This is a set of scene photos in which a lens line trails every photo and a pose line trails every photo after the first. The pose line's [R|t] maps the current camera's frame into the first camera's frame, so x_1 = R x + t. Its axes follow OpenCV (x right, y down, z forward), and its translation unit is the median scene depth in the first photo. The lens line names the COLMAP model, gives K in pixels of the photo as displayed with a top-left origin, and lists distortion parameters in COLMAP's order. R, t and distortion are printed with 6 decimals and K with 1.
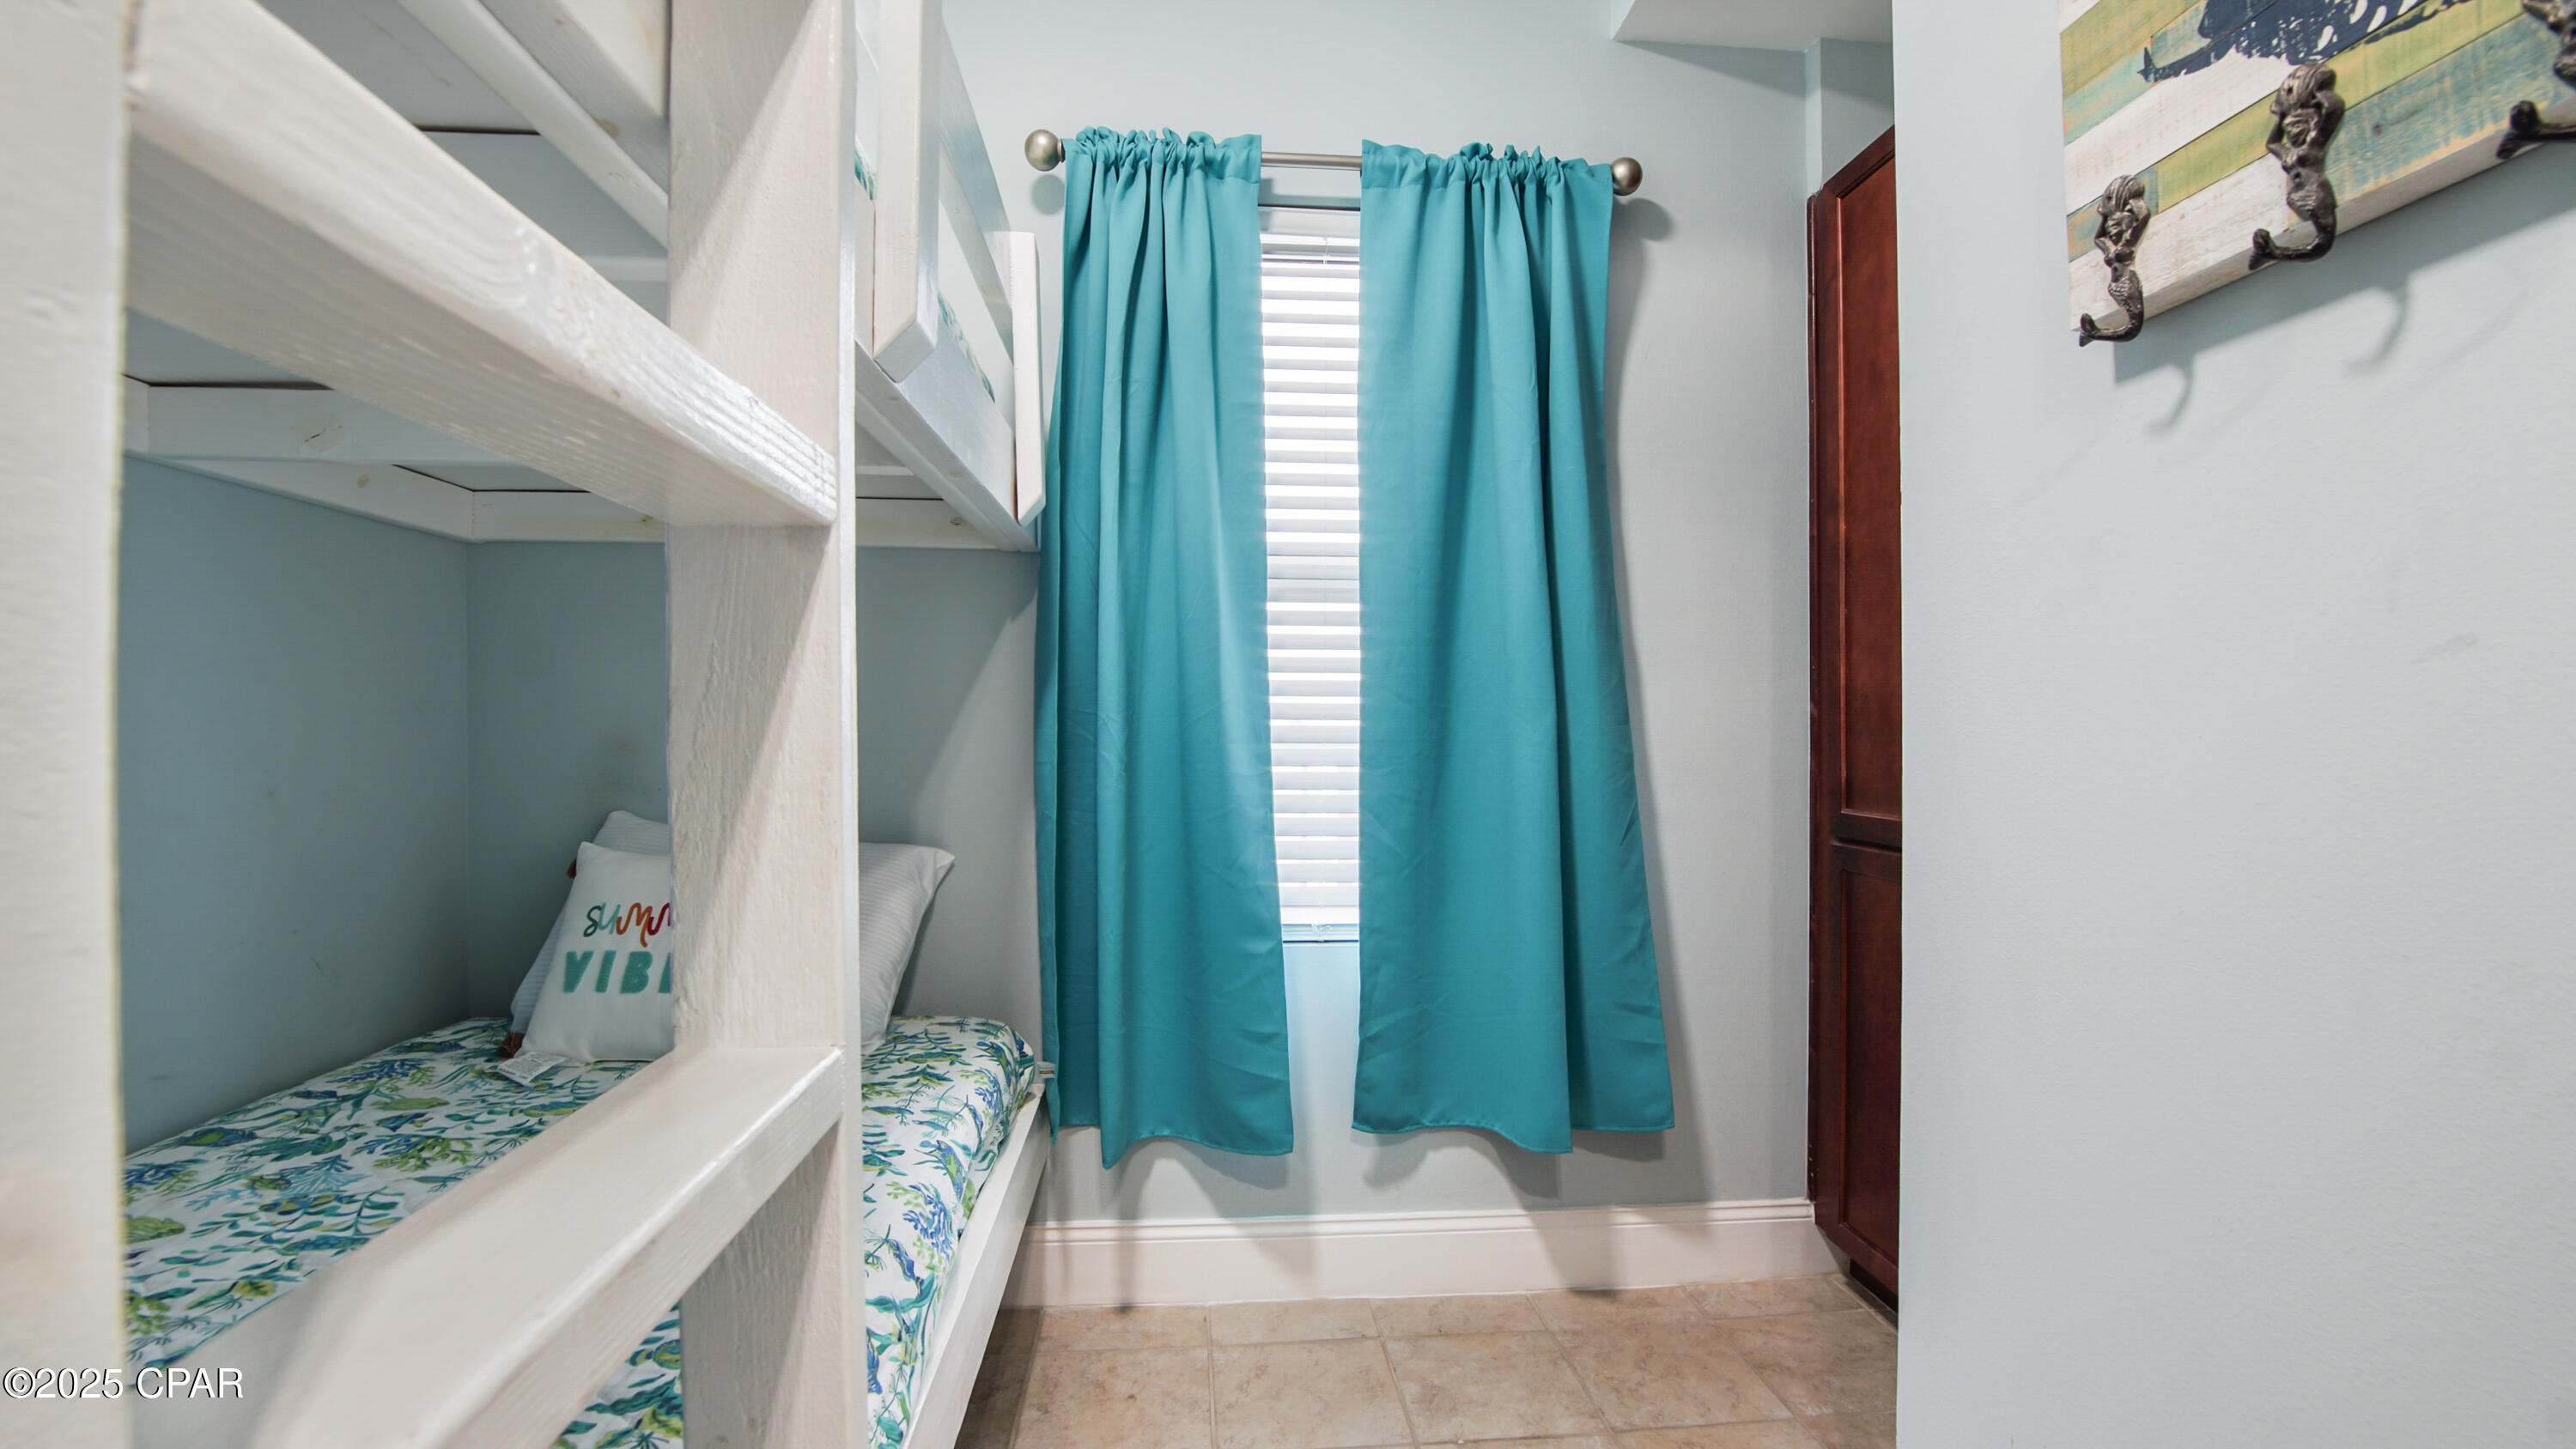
lens RADIAL K [[1164.1, 0, 1287.3], [0, 1164.1, 721.3], [0, 0, 1]] dist [-0.028789, -0.000434]
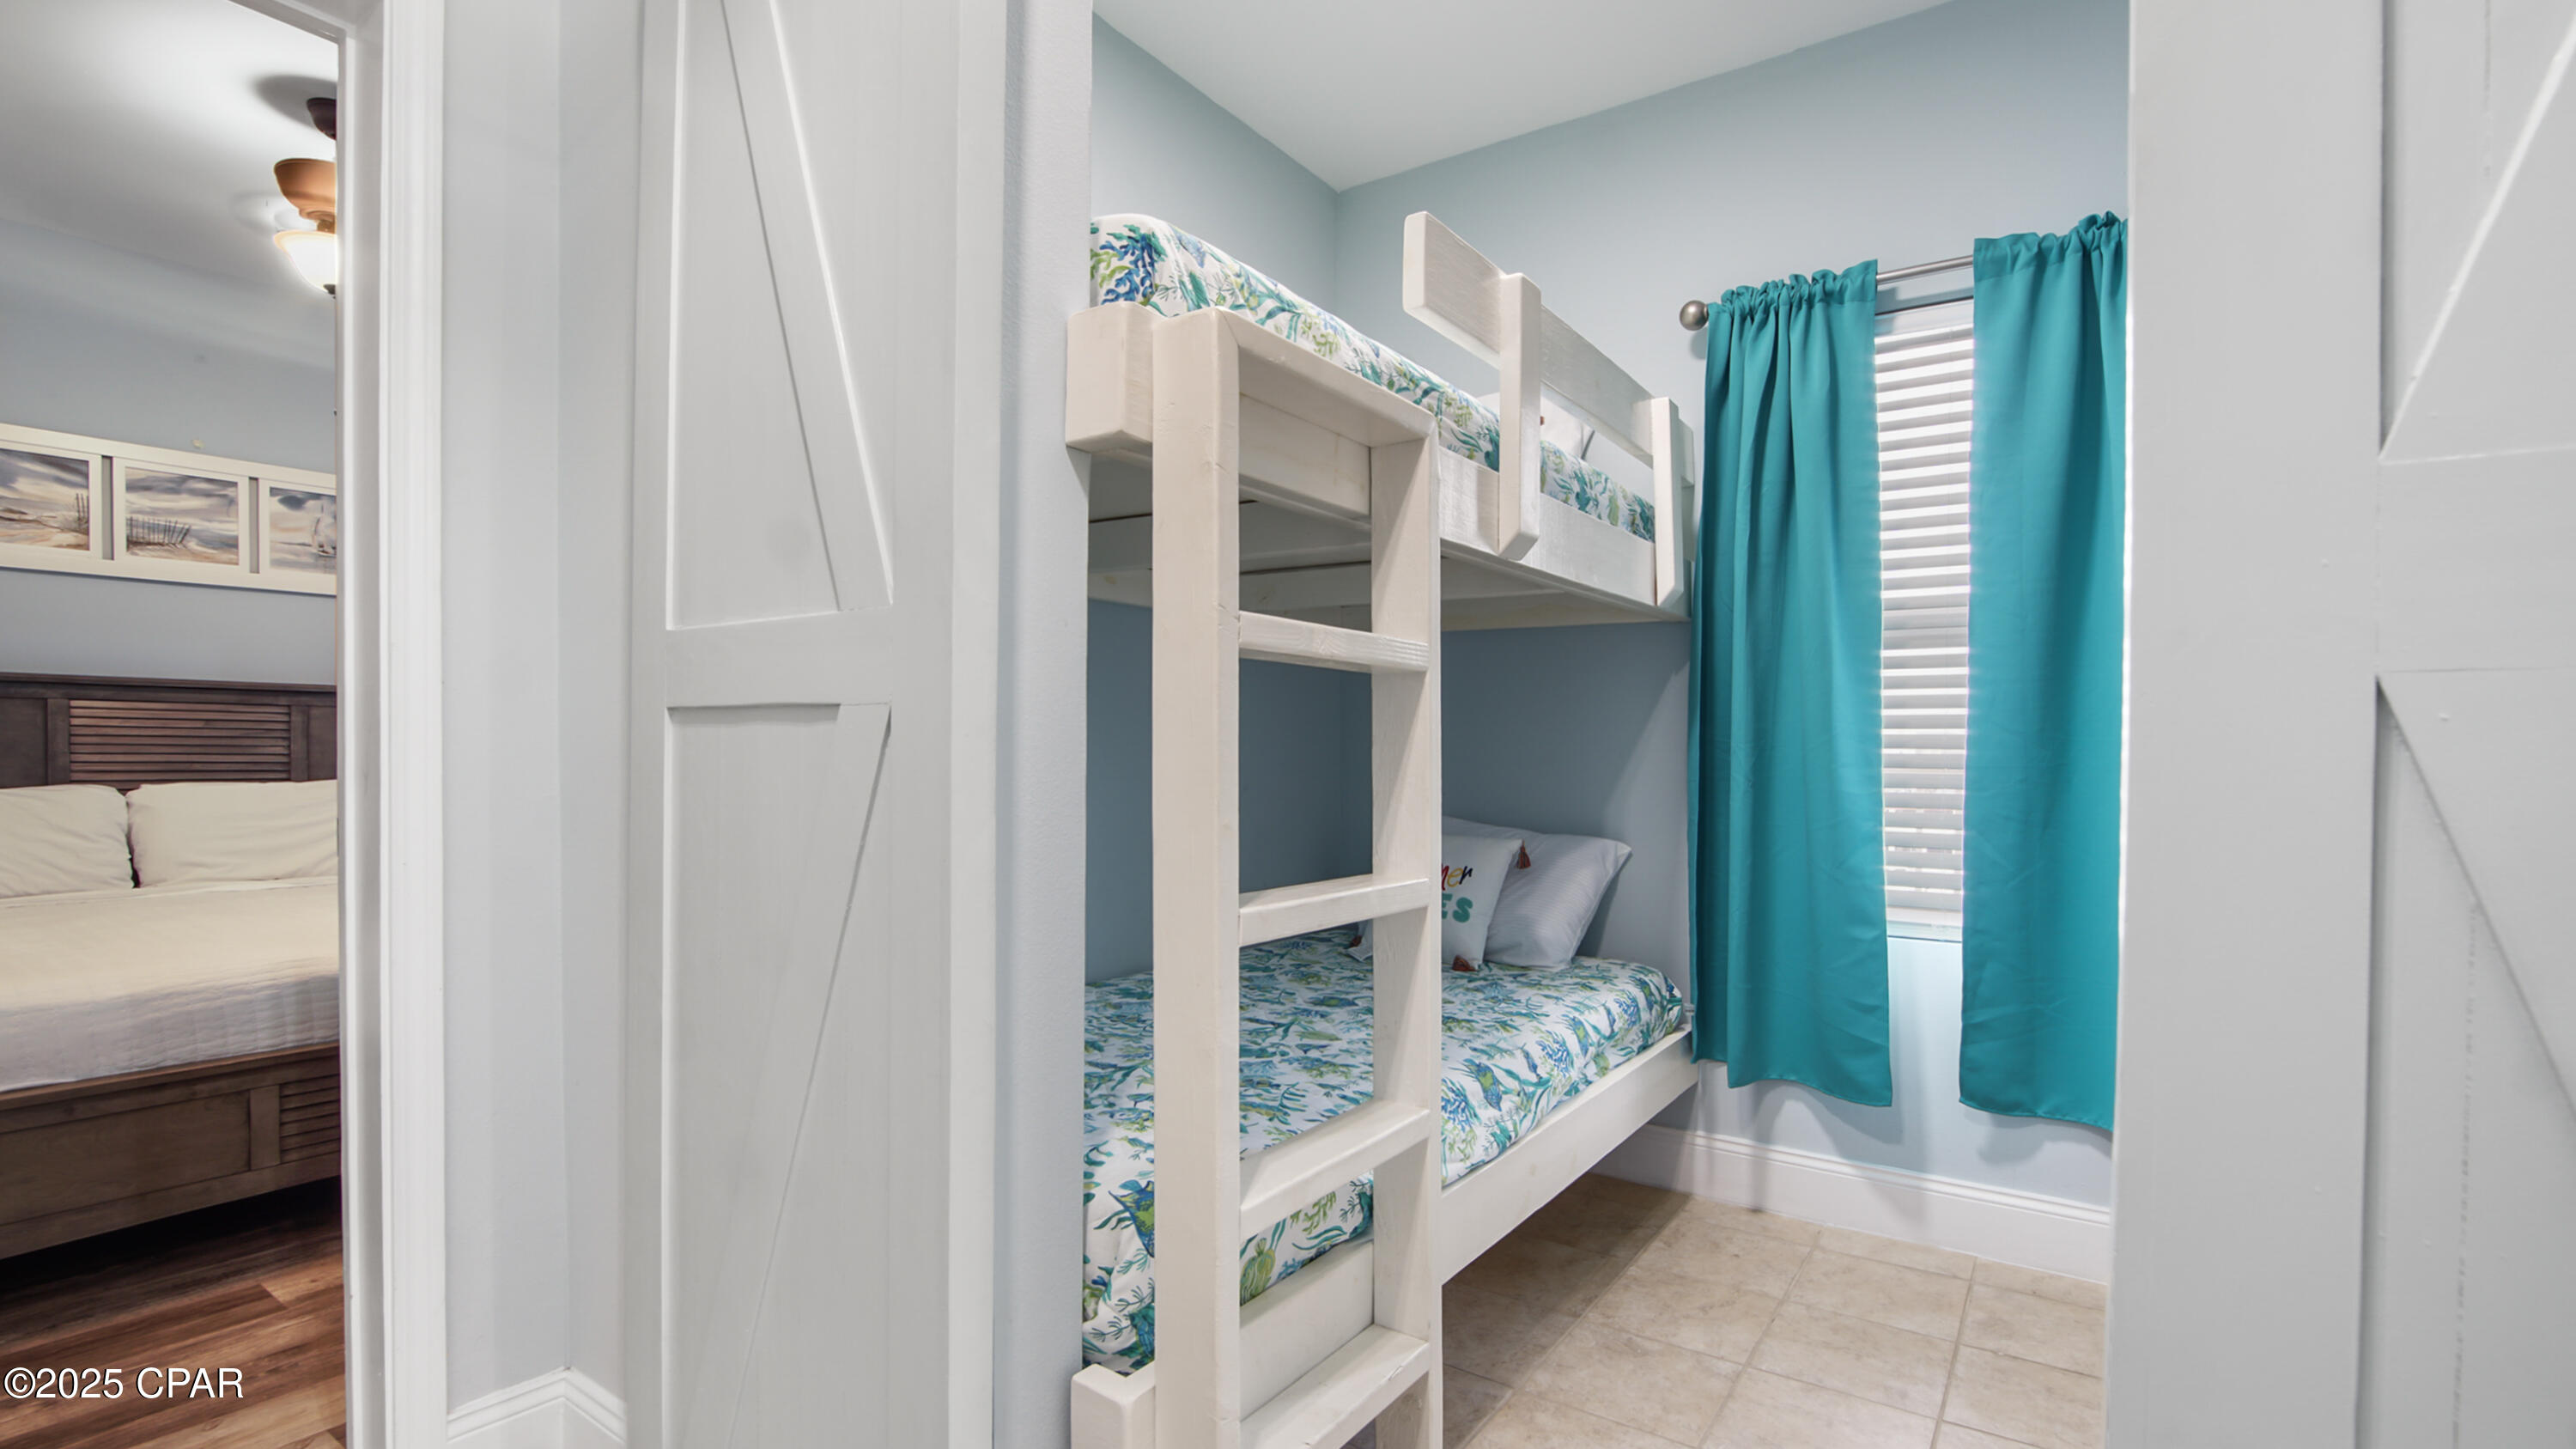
lens RADIAL K [[1183.3, 0, 1249.7], [0, 1183.3, 762.6], [0, 0, 1]] dist [-0.002647, -0.000014]
pose [[0.752794, 0.009460, -0.658188, 0.299925], [-0.001728, 0.999922, 0.012396, -0.000523], [0.658254, -0.008194, 0.752752, -0.353935]]
